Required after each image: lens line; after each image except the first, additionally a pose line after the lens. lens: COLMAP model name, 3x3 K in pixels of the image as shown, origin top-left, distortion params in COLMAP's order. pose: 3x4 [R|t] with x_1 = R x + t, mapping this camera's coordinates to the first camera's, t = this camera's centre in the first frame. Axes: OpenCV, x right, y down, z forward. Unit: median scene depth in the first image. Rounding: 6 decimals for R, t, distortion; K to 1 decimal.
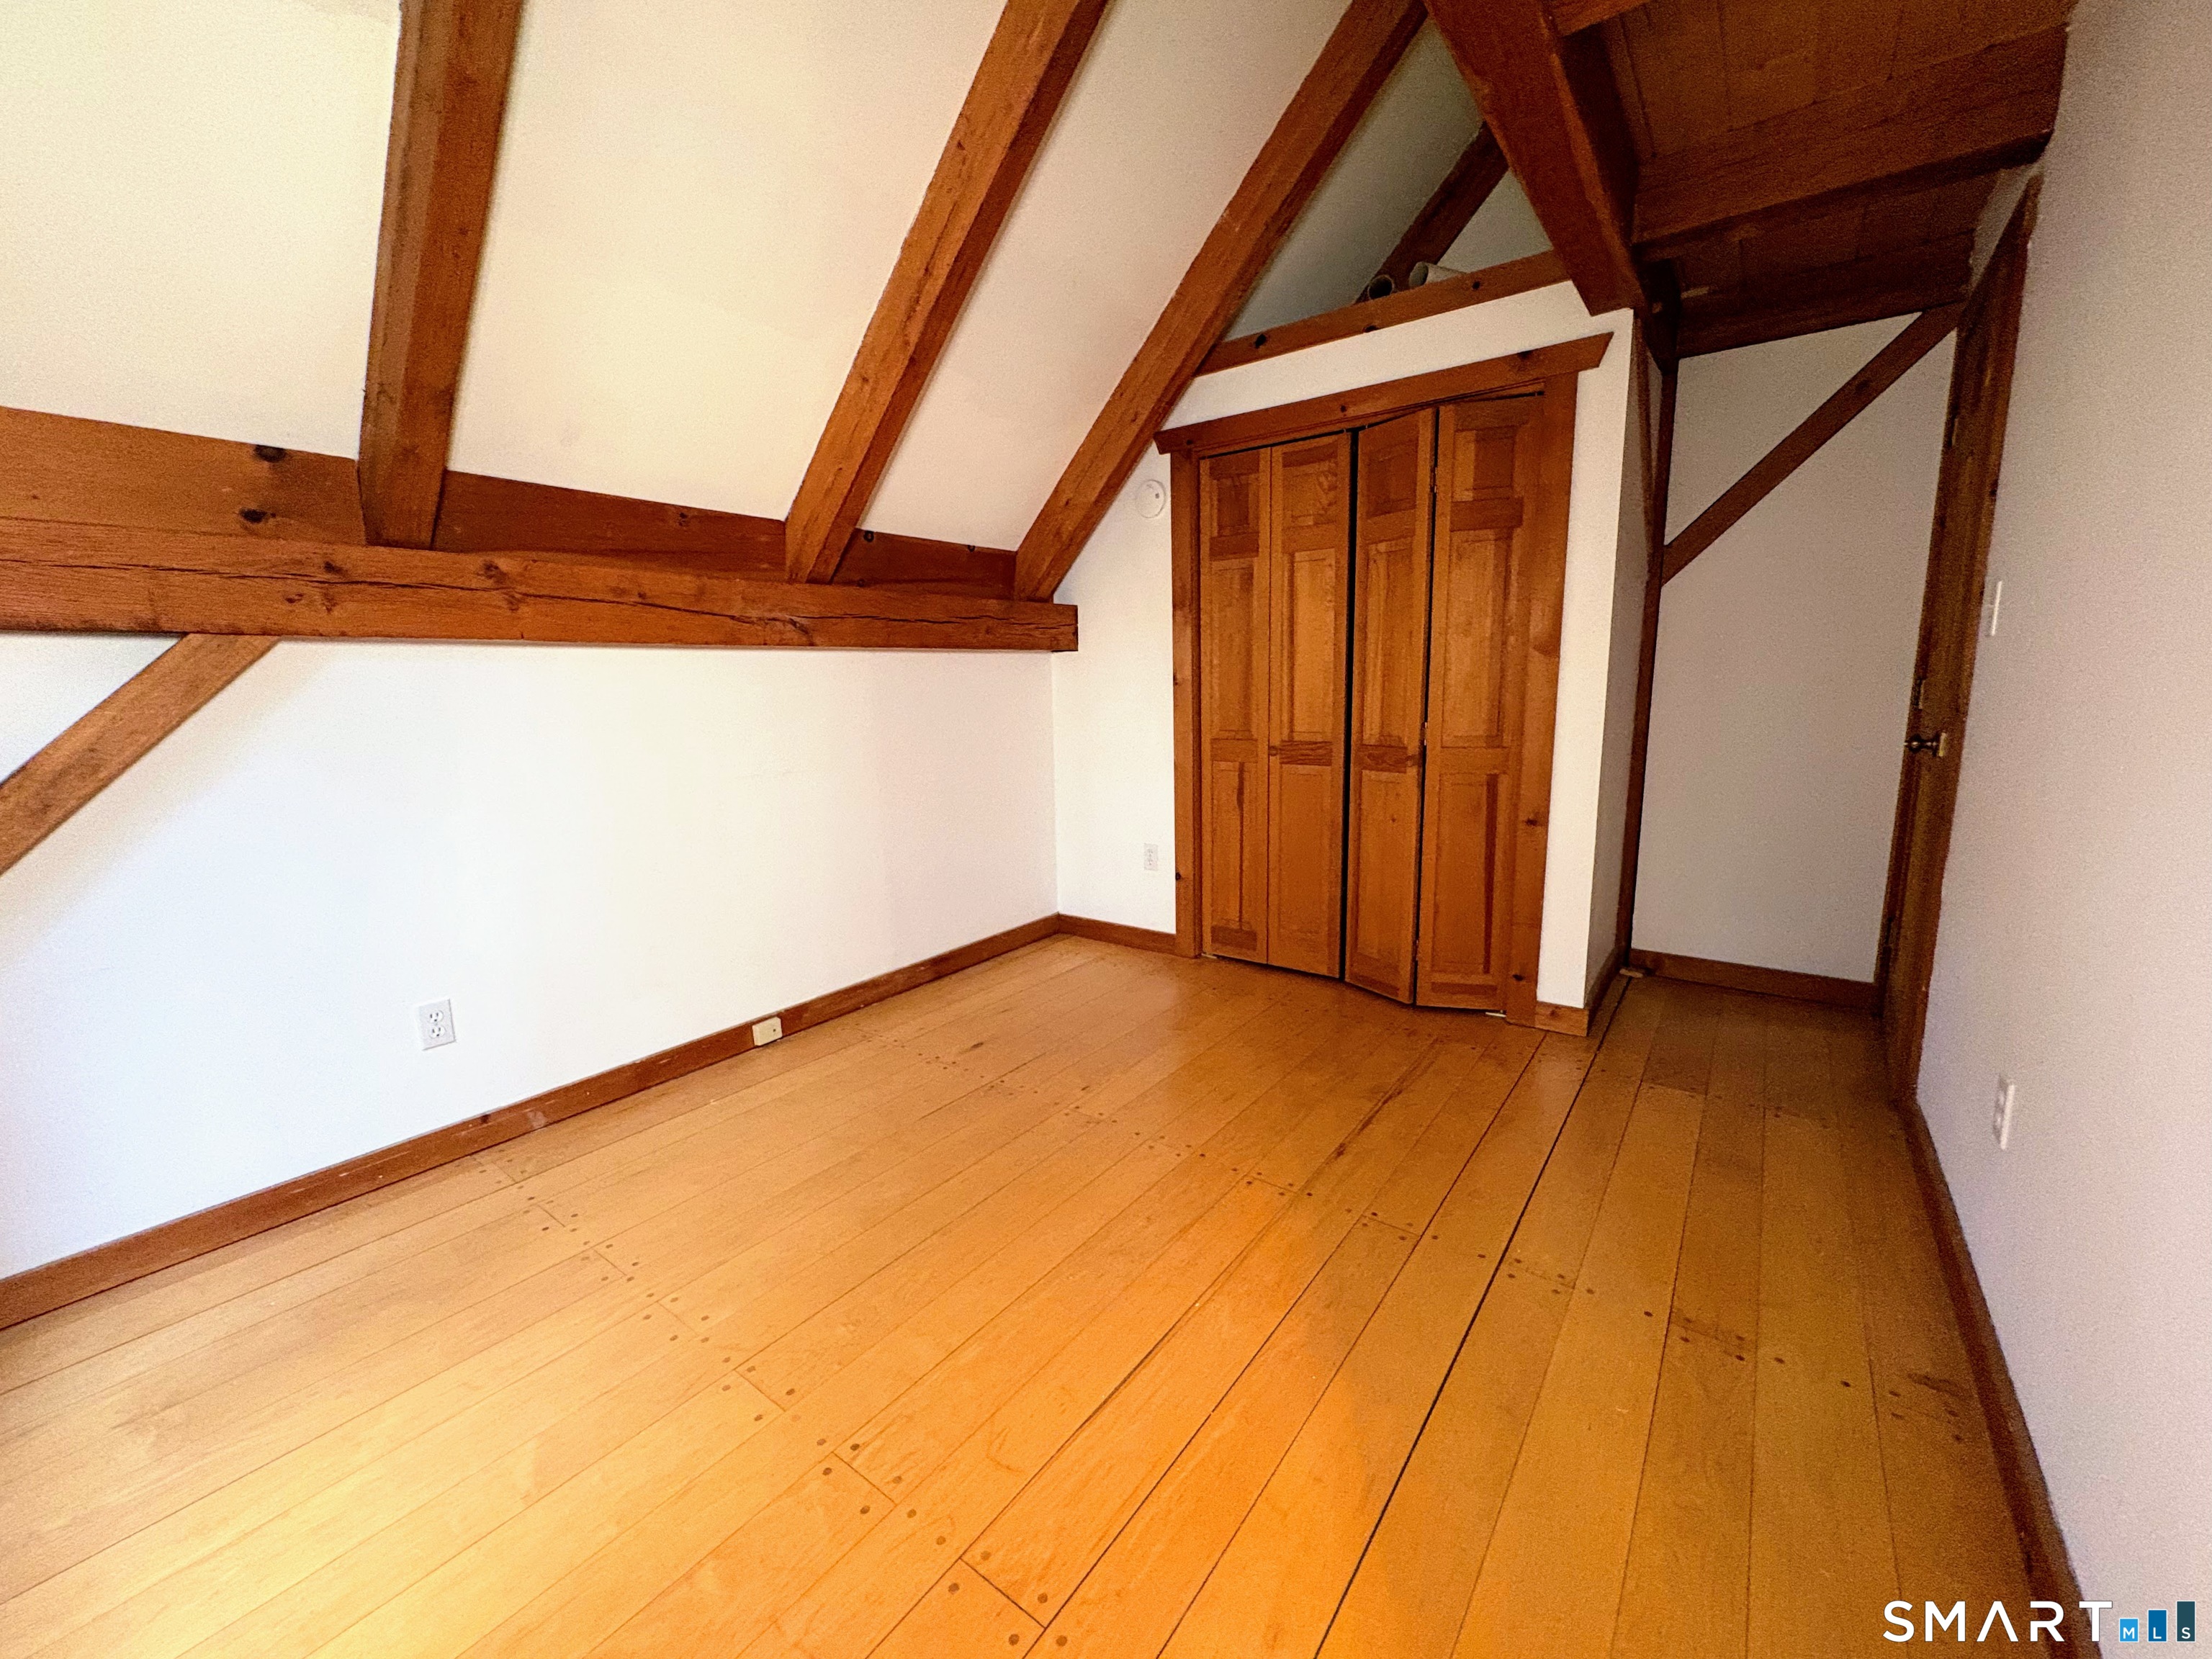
lens RADIAL K [[885.2, 0, 1103.1], [0, 885.2, 835.2], [0, 0, 1]] dist [0.000171, 0.000102]
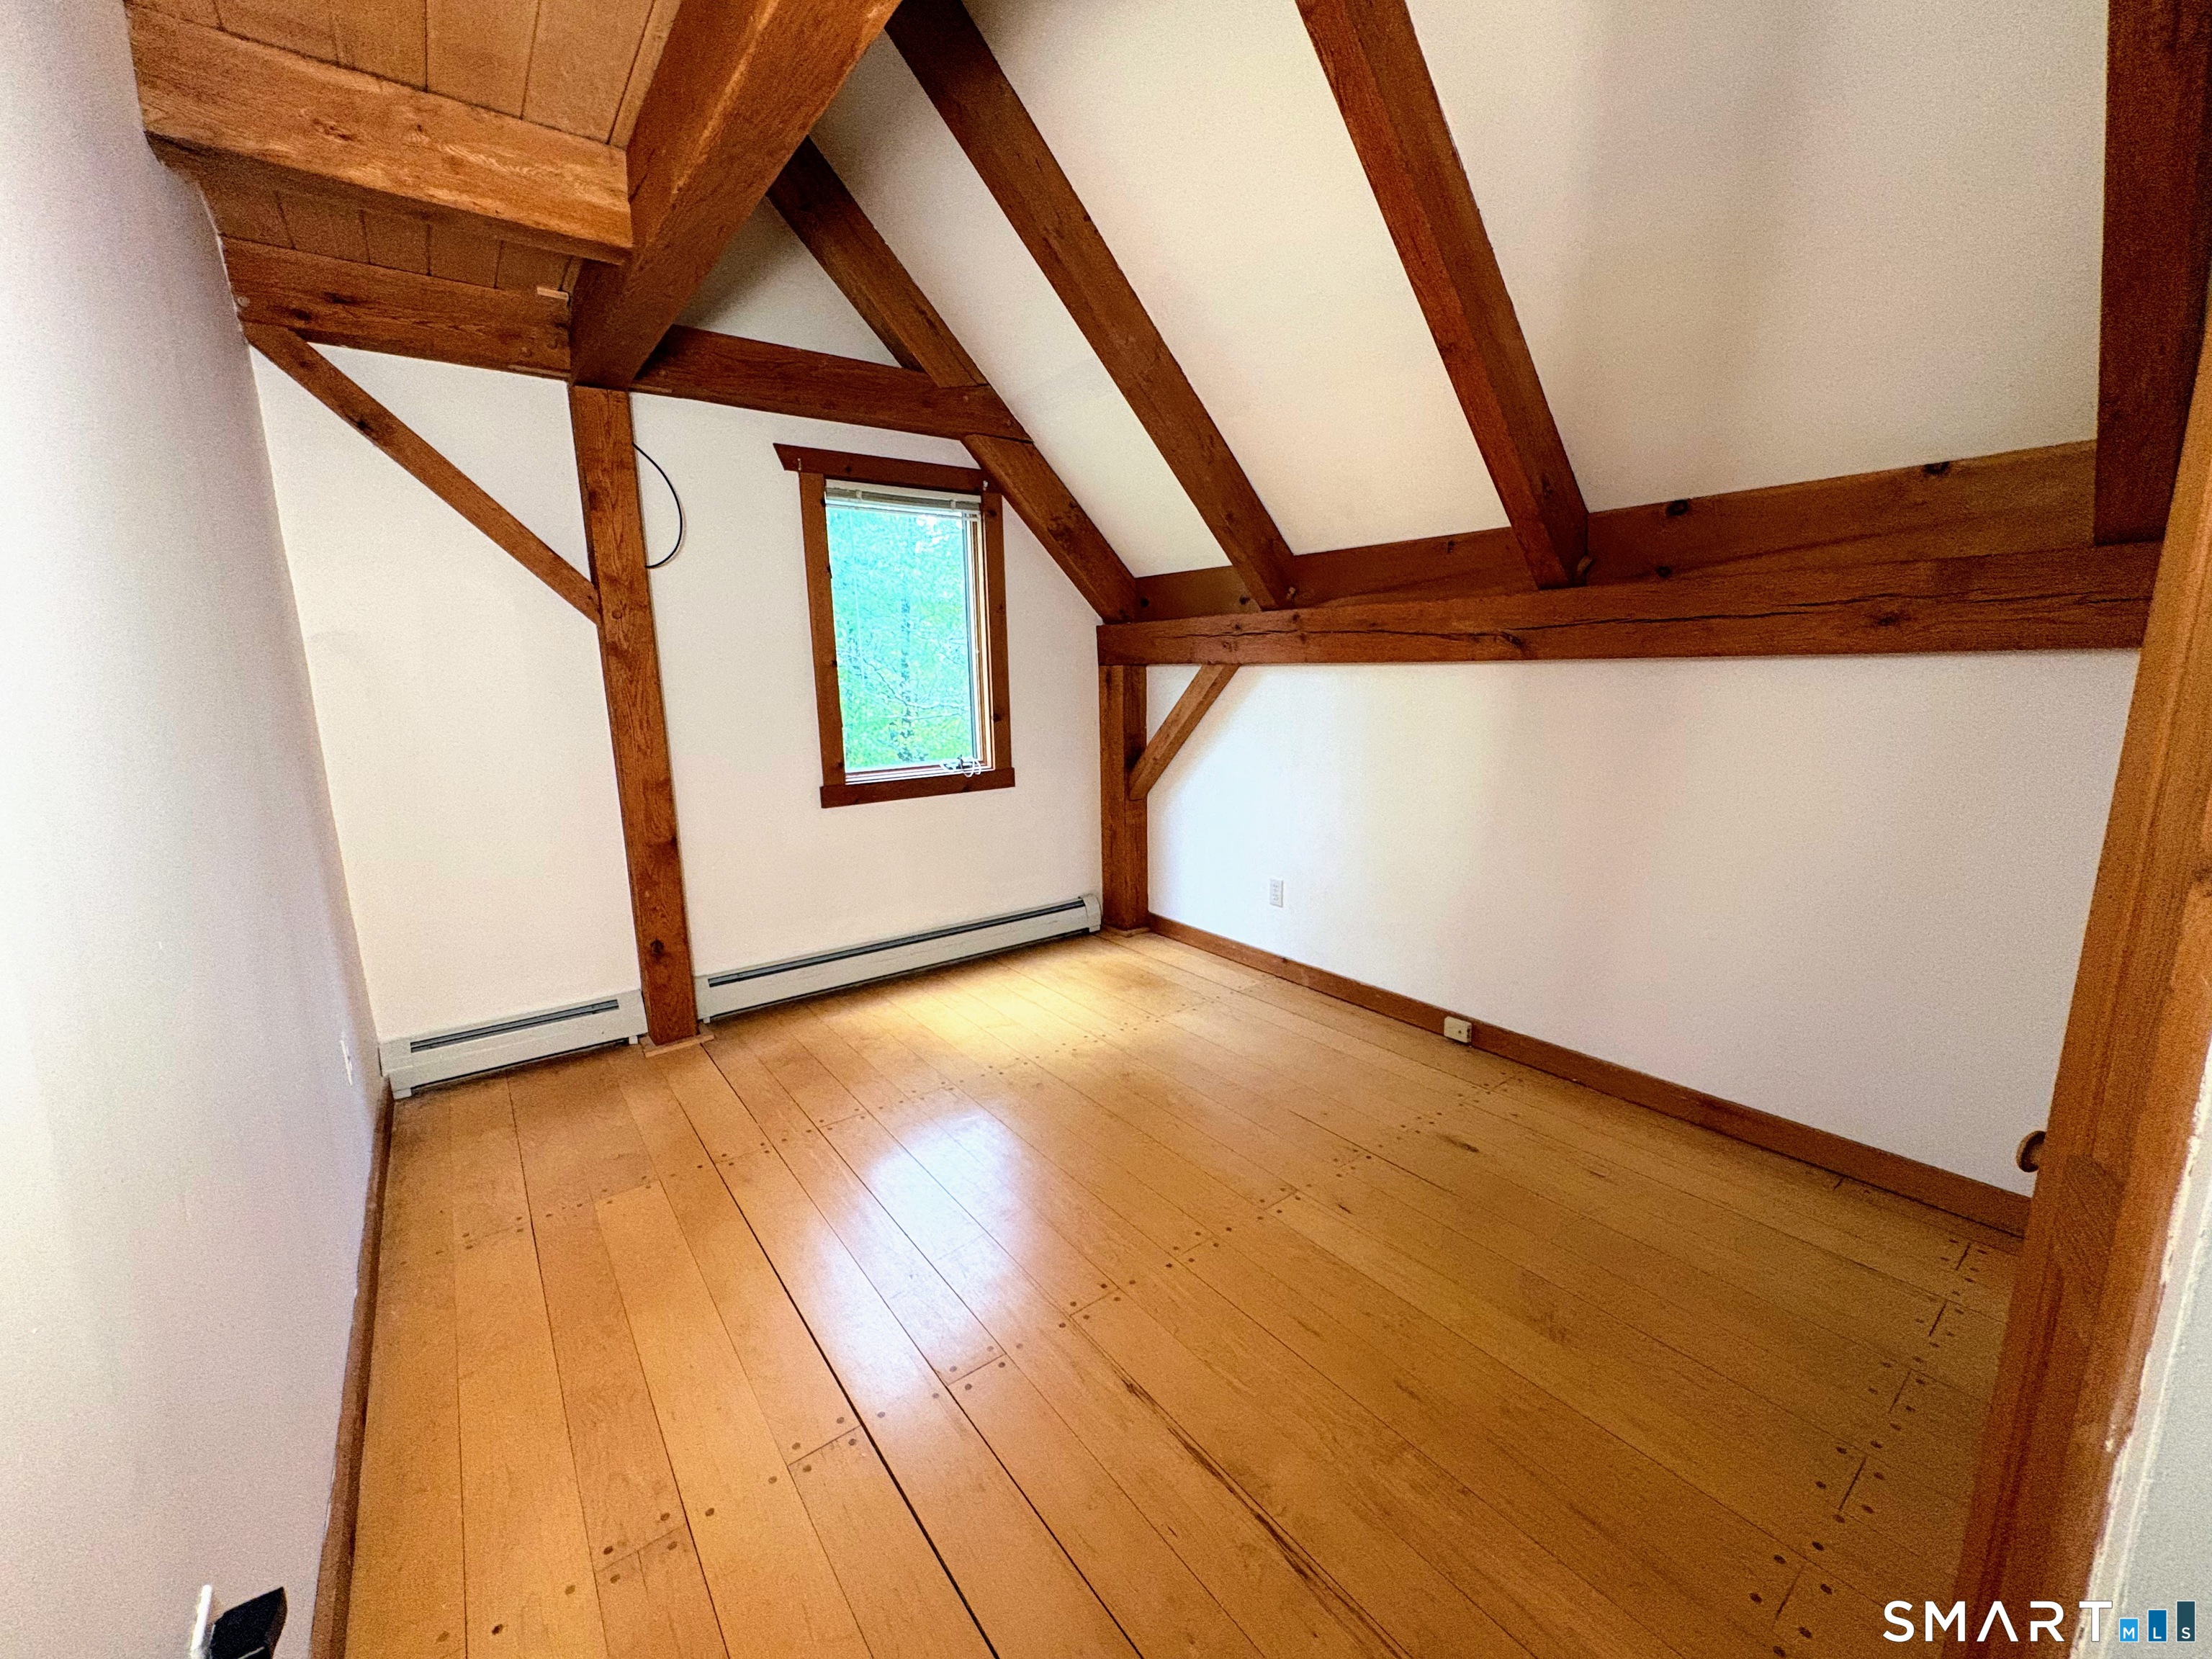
lens RADIAL K [[885.2, 0, 1101.6], [0, 885.2, 831.6], [0, 0, 1]] dist [0.000171, 0.000102]
pose [[-0.284053, 0.206275, -0.936357, 0.769198], [-0.139708, 0.957257, 0.253261, -0.237914], [0.948576, 0.202756, -0.243093, 0.937882]]
